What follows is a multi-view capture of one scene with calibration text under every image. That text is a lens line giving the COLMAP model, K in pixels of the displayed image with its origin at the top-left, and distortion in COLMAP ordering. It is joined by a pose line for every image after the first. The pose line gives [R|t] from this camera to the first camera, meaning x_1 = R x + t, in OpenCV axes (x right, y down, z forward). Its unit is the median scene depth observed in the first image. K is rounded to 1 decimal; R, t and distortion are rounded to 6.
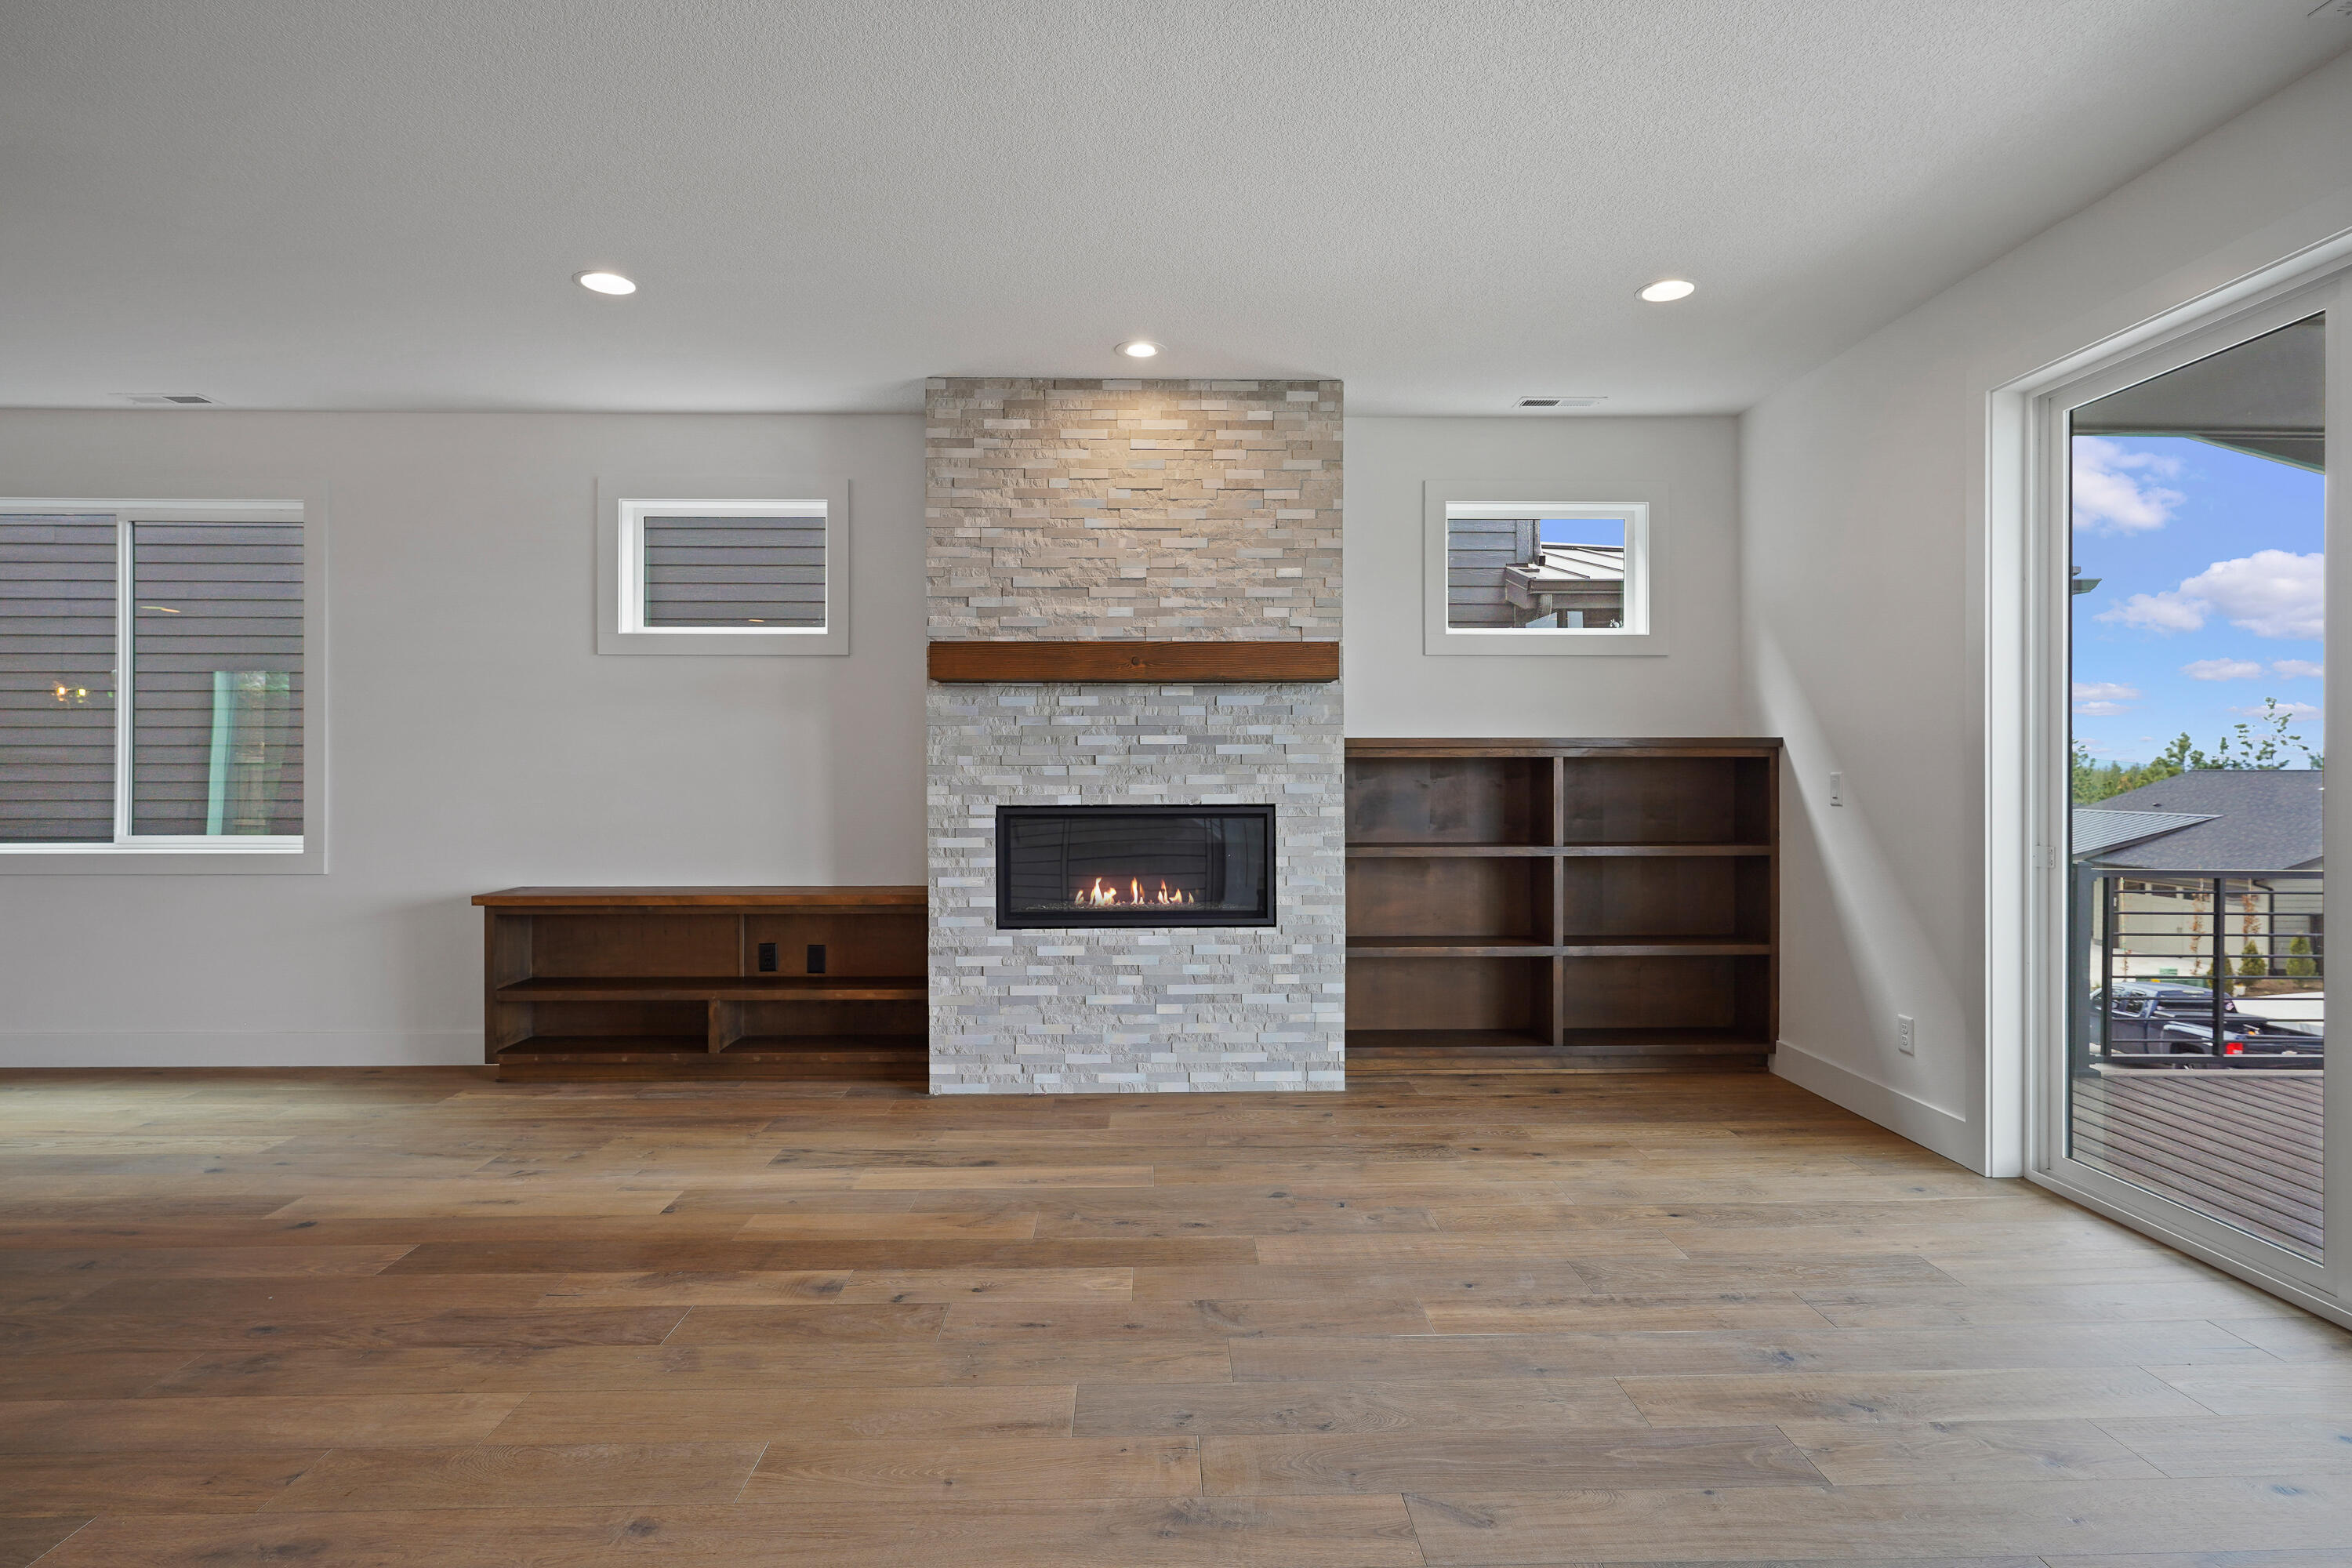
lens RADIAL K [[1193.5, 0, 1180.5], [0, 1193.5, 779.2], [0, 0, 1]] dist [-0.011012, 0.005760]
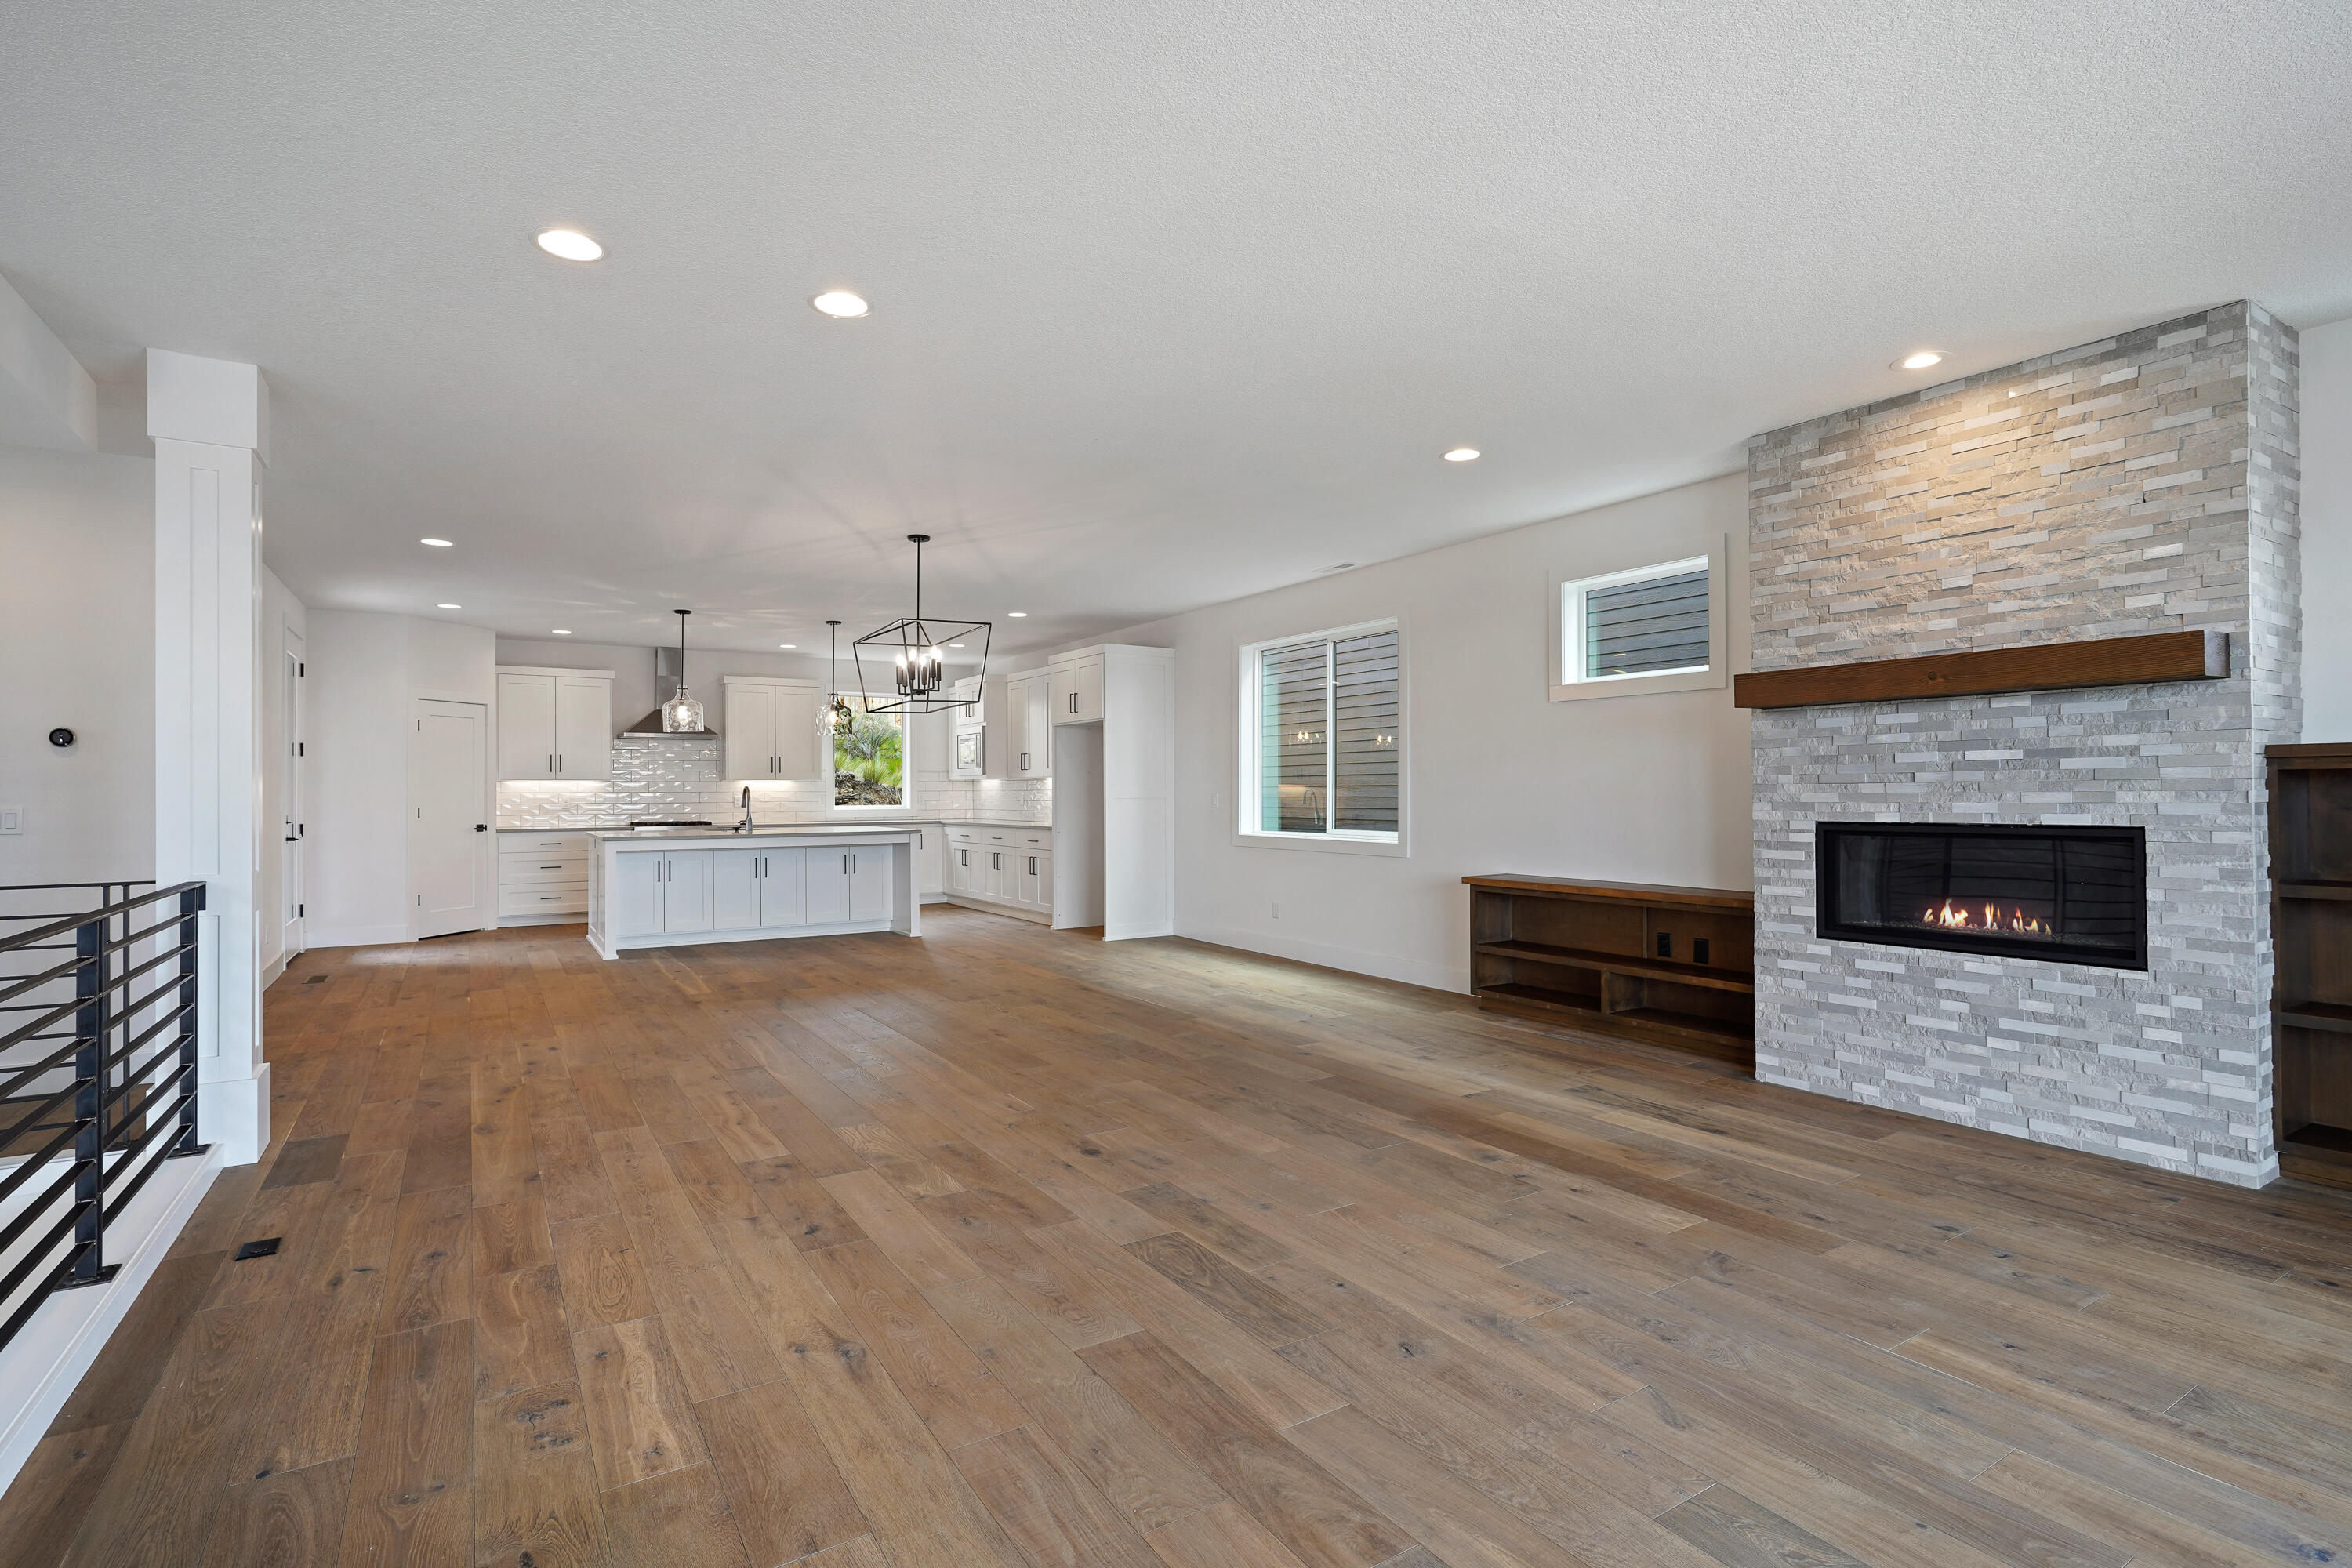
lens RADIAL K [[1134.2, 0, 1175.6], [0, 1134.2, 785.9], [0, 0, 1]] dist [-0.006226, 0.001542]
pose [[0.509213, -0.006067, -0.860619, 0.423096], [-0.000238, 0.999974, -0.007191, -0.002090], [0.860641, 0.003866, 0.509198, -0.003807]]
